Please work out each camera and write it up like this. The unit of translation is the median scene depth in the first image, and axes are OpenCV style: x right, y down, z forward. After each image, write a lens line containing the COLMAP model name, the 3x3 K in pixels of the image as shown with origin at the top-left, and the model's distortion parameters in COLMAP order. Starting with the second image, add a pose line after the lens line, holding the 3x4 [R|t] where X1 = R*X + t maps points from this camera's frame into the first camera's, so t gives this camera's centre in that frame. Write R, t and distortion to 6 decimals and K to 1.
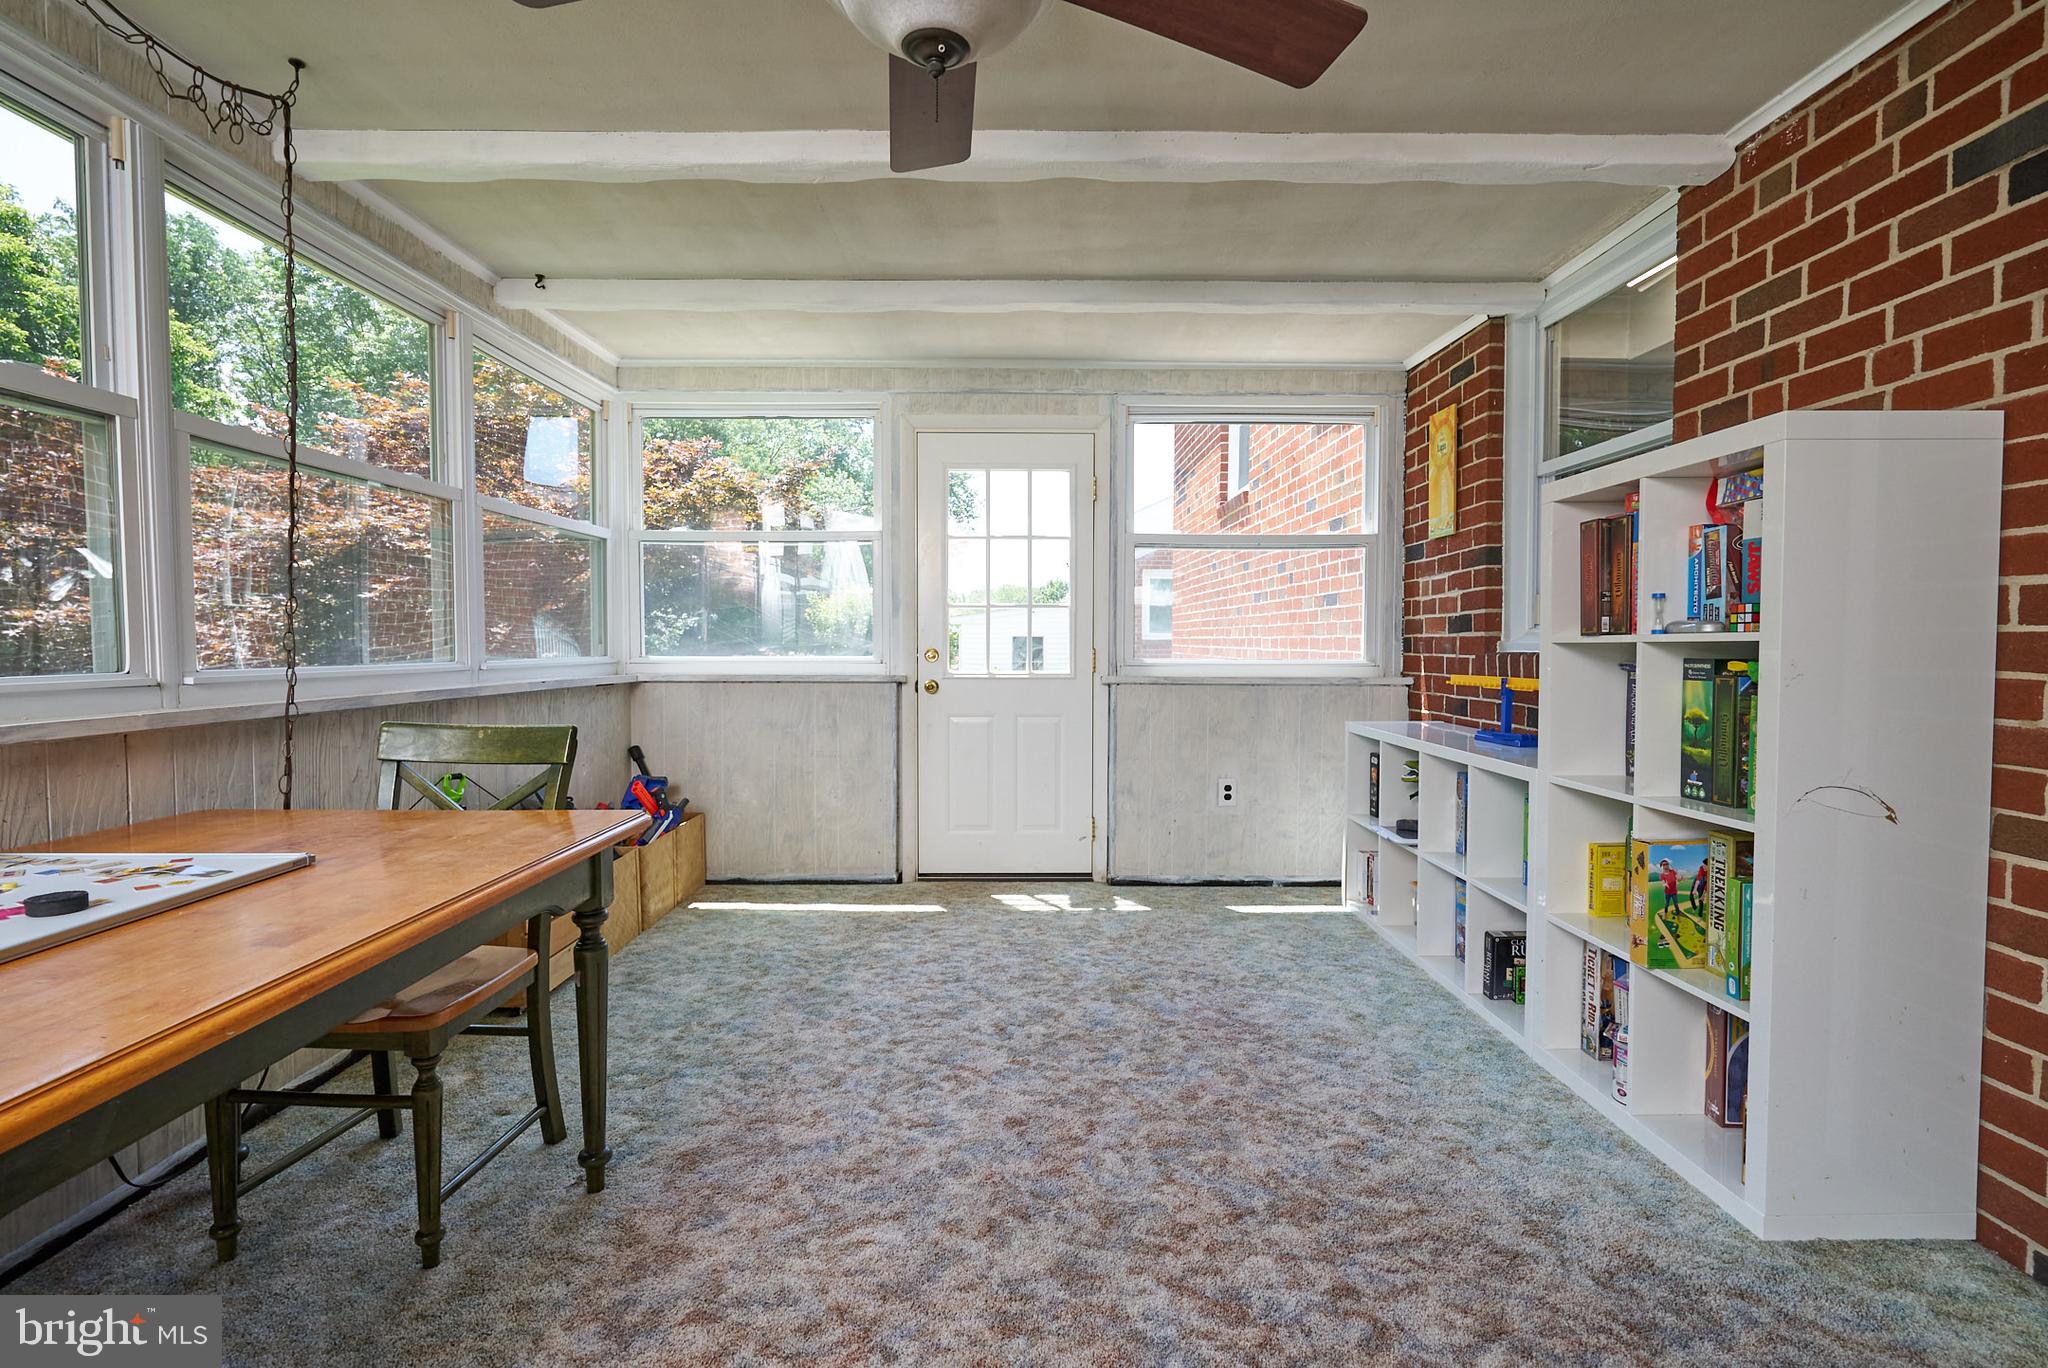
lens RADIAL K [[982.8, 0, 1031.8], [0, 982.8, 681.3], [0, 0, 1]] dist [-0.007311, 0.003427]
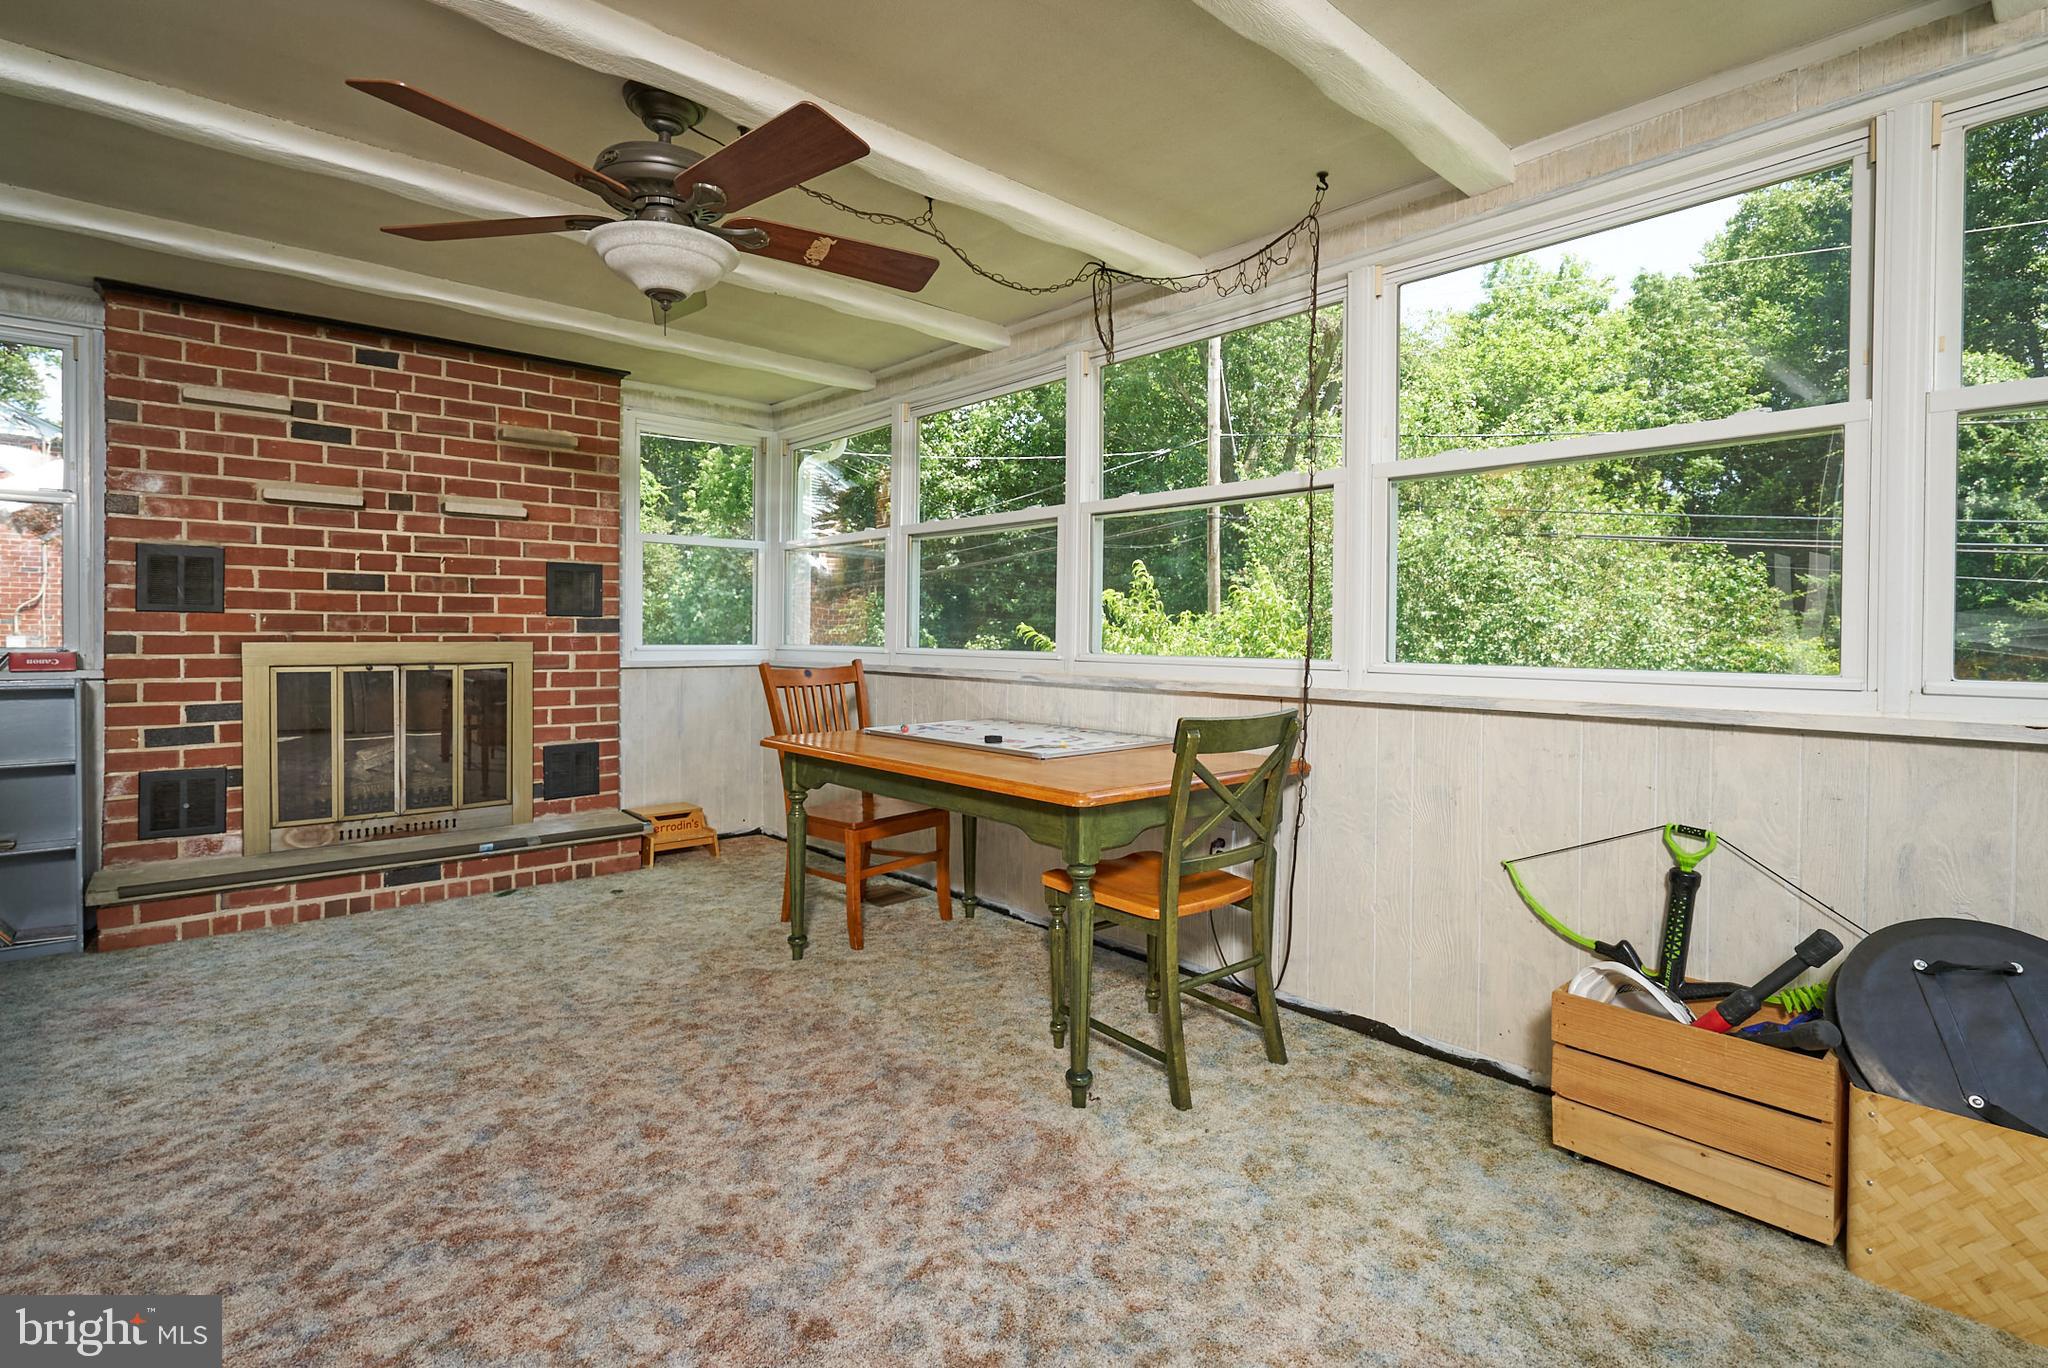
lens RADIAL K [[982.8, 0, 1031.8], [0, 982.8, 681.3], [0, 0, 1]] dist [-0.007311, 0.003427]
pose [[-0.753162, 0.023189, -0.657427, 0.394023], [-0.036135, 0.996411, 0.076543, -0.082664], [0.656842, 0.081405, -0.749621, 1.995140]]
